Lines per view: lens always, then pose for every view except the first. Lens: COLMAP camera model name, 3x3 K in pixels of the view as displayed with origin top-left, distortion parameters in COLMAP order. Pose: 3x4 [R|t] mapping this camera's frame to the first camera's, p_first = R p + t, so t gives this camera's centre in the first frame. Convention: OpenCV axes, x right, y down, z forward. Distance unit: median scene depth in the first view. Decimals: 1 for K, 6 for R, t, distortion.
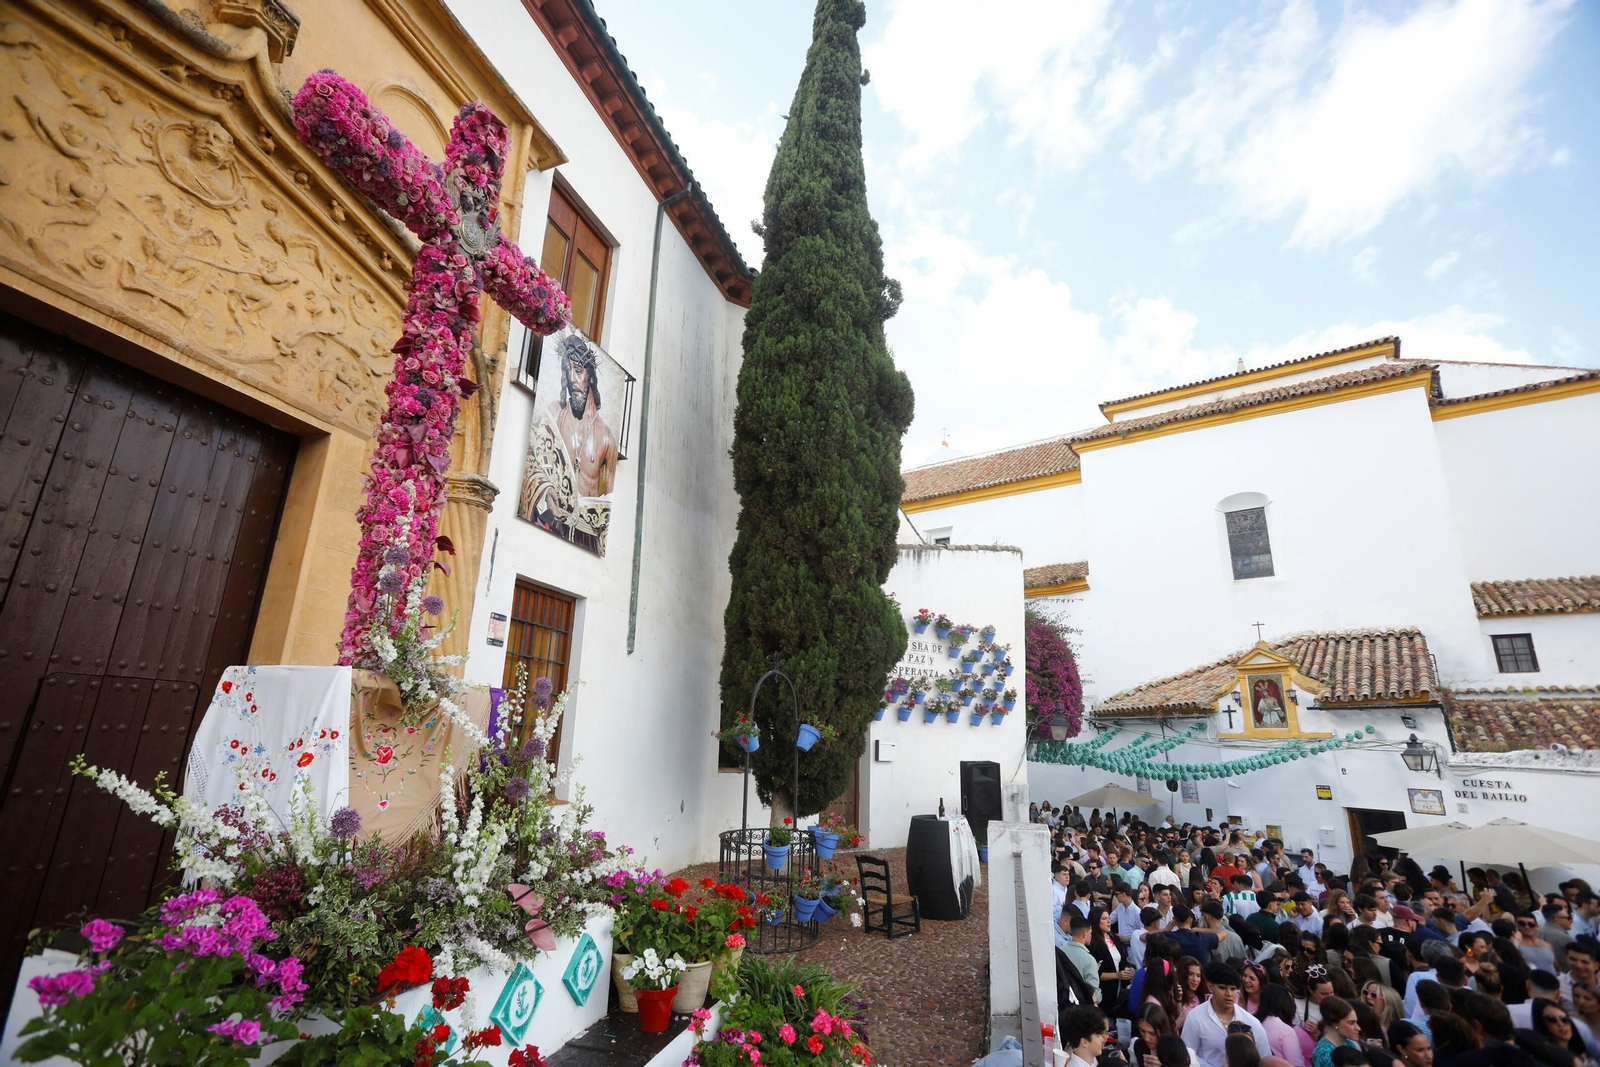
lens RADIAL K [[723.2, 0, 790.6], [0, 723.2, 538.0], [0, 0, 1]] dist [-0.064394, 0.024193]
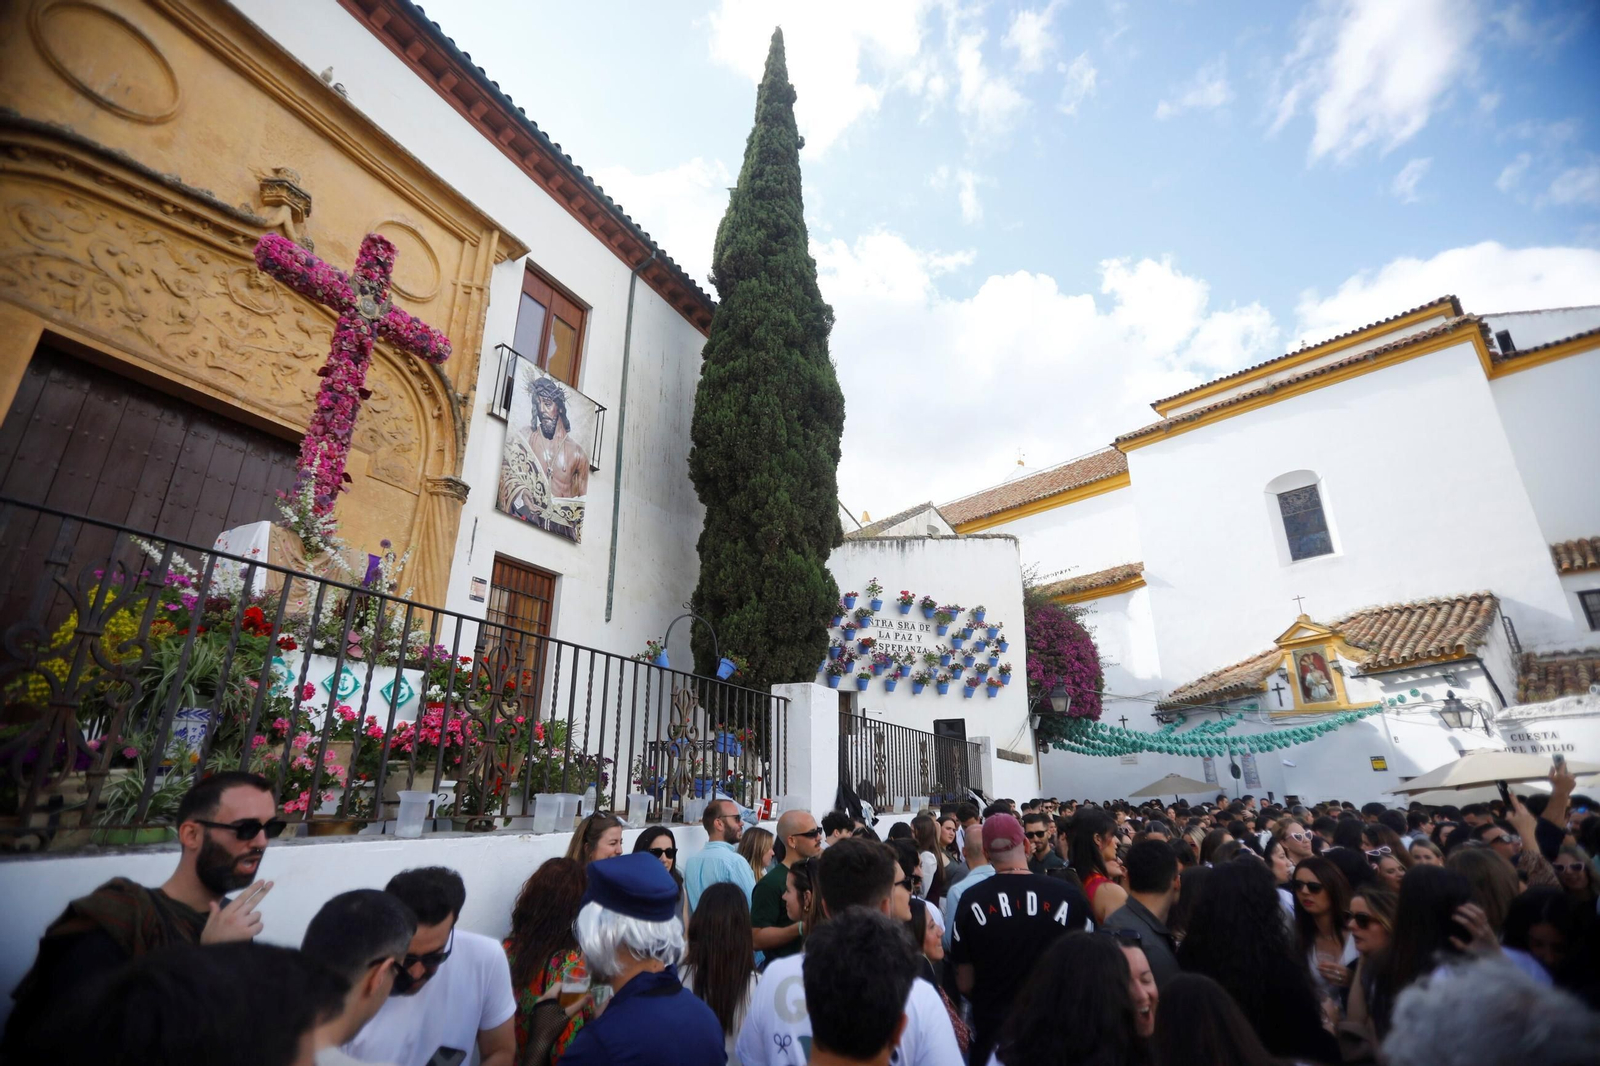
lens RADIAL K [[723.2, 0, 798.4], [0, 723.2, 538.8], [0, 0, 1]] dist [-0.064394, 0.024193]
pose [[0.983600, -0.085741, -0.158683, 0.173485], [0.075075, 0.994572, -0.072037, 0.072510], [0.163998, 0.058942, 0.984698, -0.106275]]
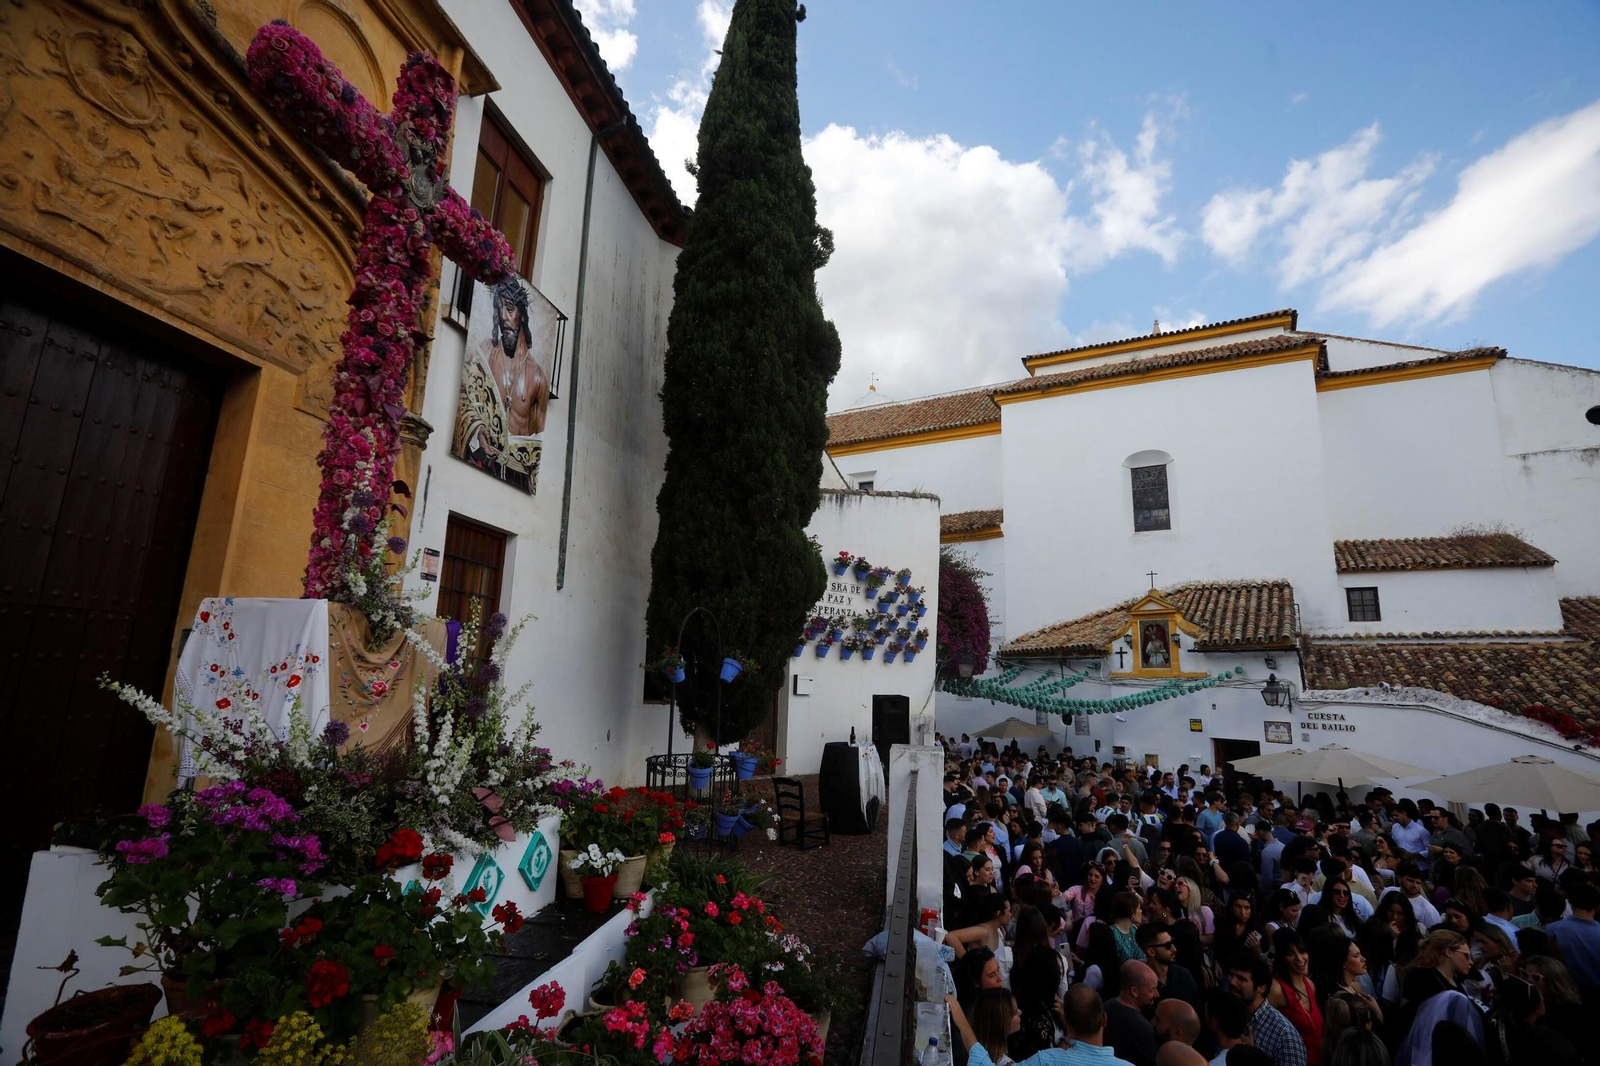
lens RADIAL K [[723.2, 0, 795.0], [0, 723.2, 540.2], [0, 0, 1]] dist [-0.064394, 0.024193]
pose [[0.993803, 0.023329, 0.108679, -0.001556], [-0.032617, 0.995890, 0.084493, -0.004423], [-0.106261, -0.087514, 0.990480, -0.026057]]
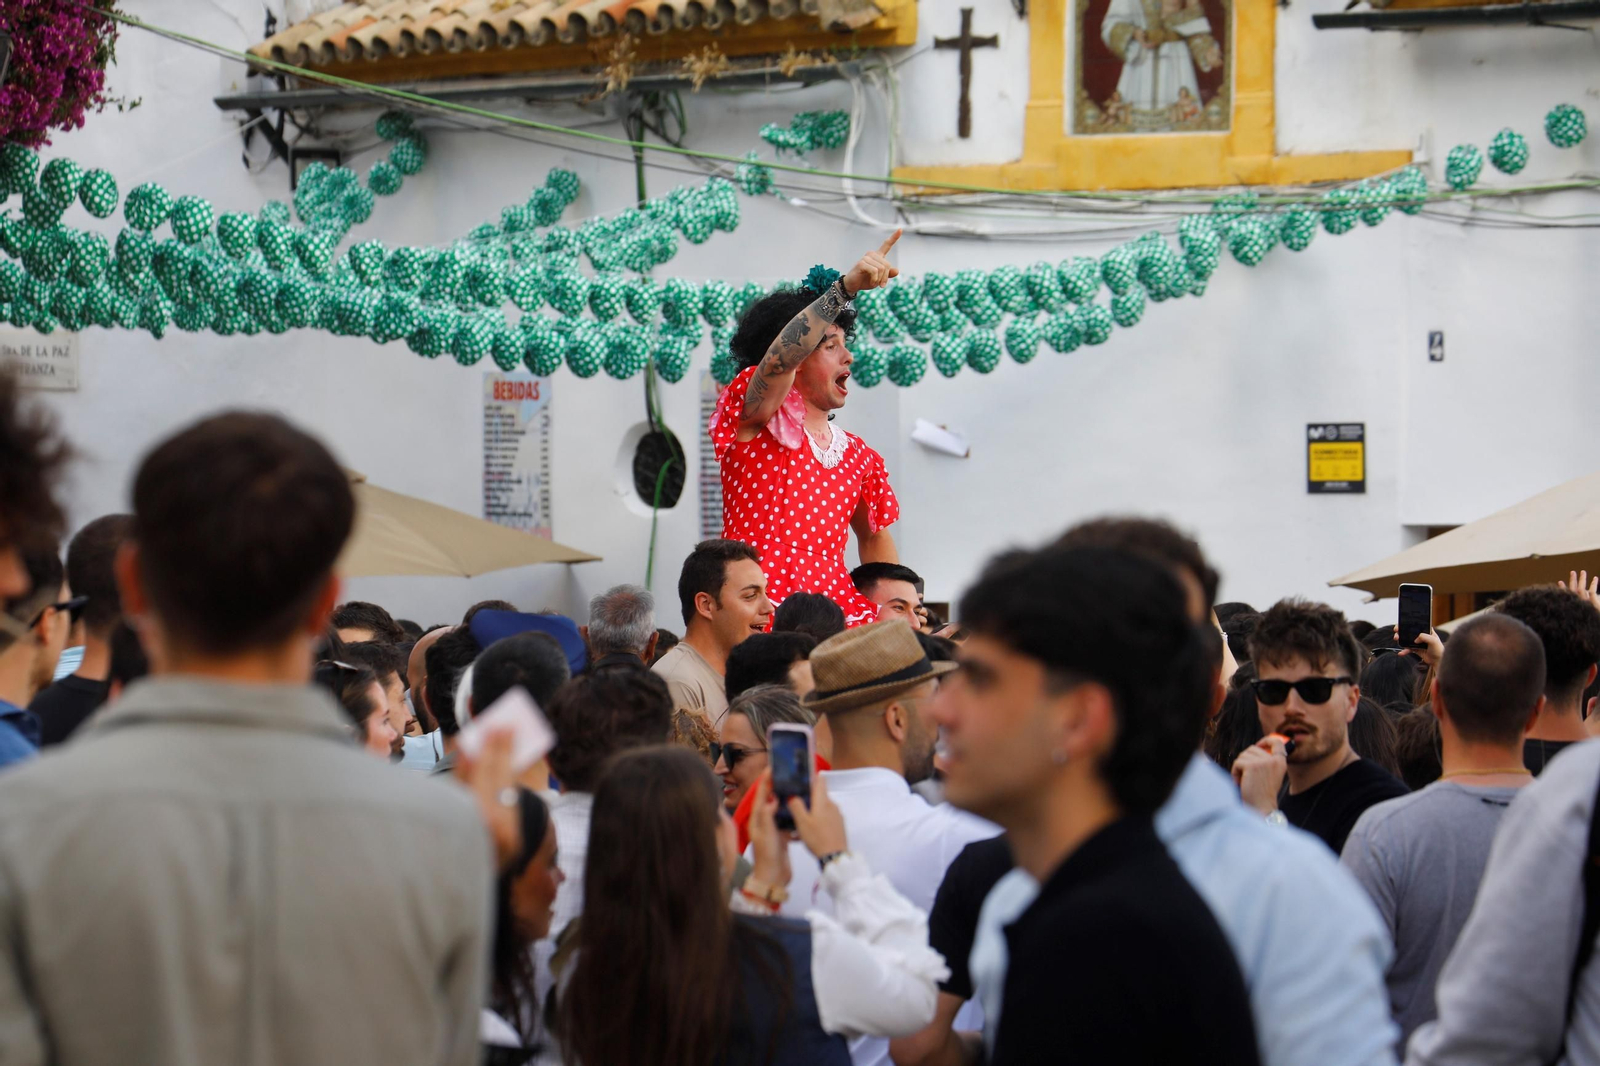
lens RADIAL K [[7316.8, 0, 787.1], [0, 7316.8, 537.2], [0, 0, 1]] dist [1.837457, 0.000000]
pose [[0.912023, -0.007048, 0.410078, -0.225806], [-0.103672, 0.963421, 0.247127, -0.110581], [-0.396820, -0.267900, 0.877932, -0.803281]]
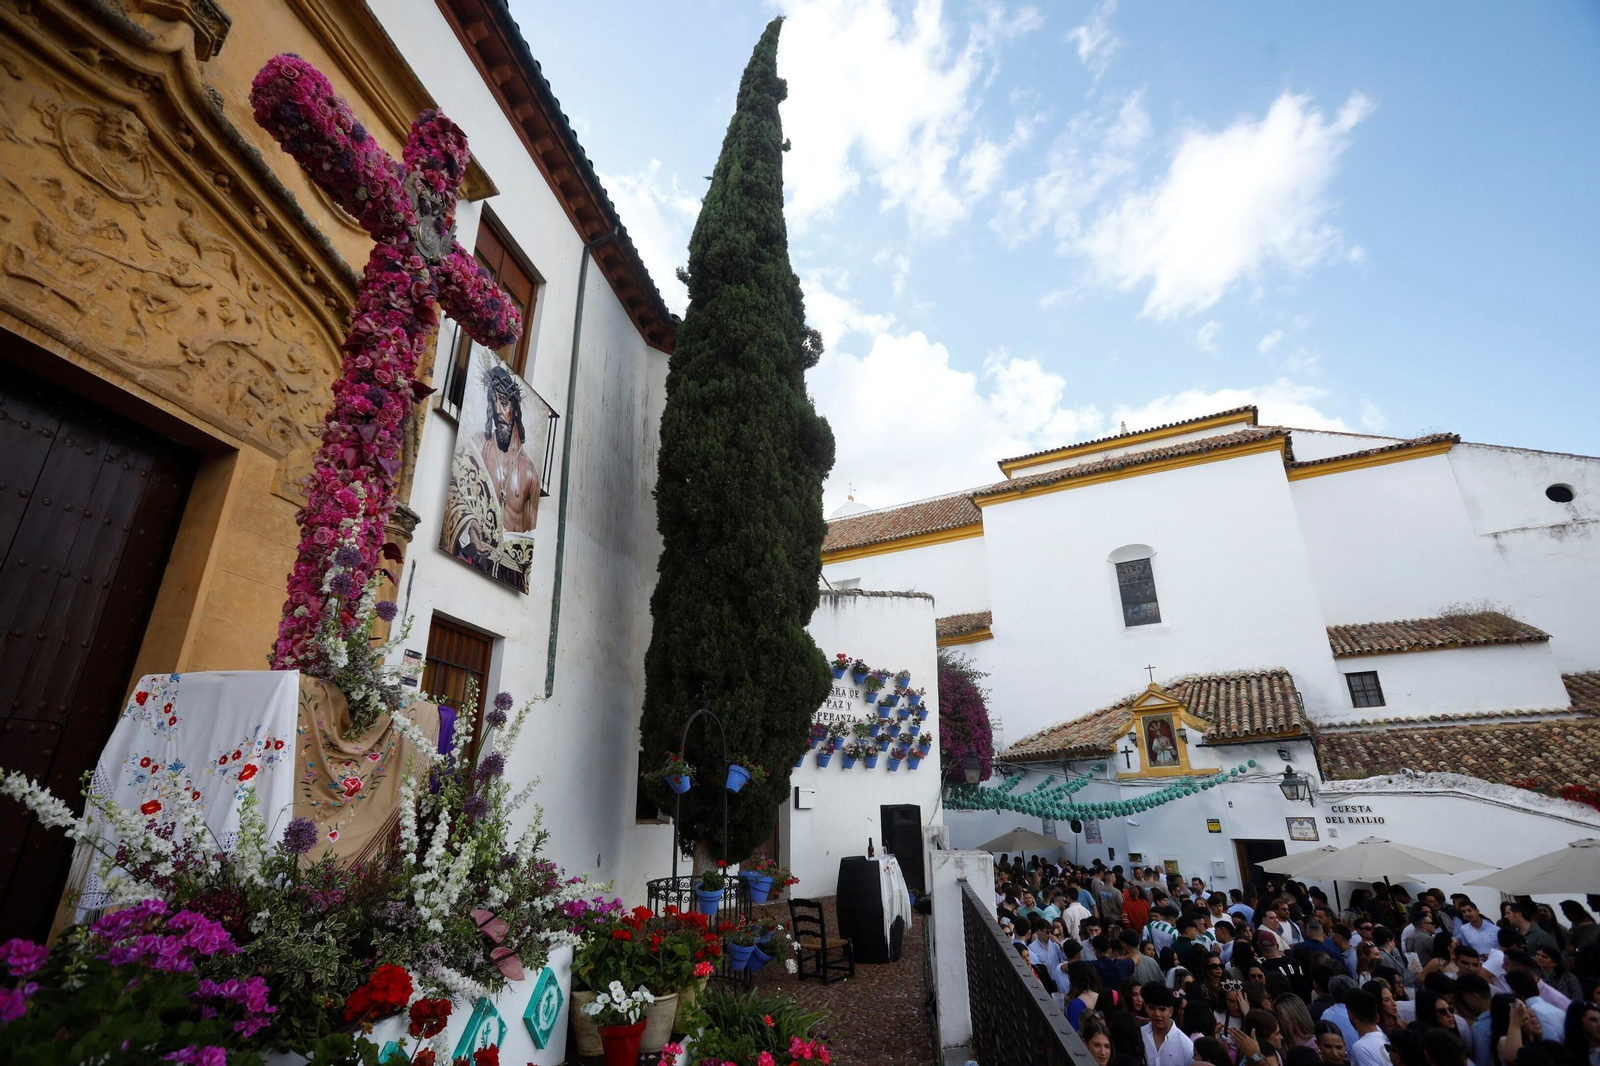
lens RADIAL K [[723.2, 0, 793.2], [0, 723.2, 537.9], [0, 0, 1]] dist [-0.064394, 0.024193]
pose [[0.990866, 0.009893, 0.134488, -0.017074], [0.000450, 0.997057, -0.076660, 0.012101], [-0.134851, 0.076020, 0.987945, 0.000940]]
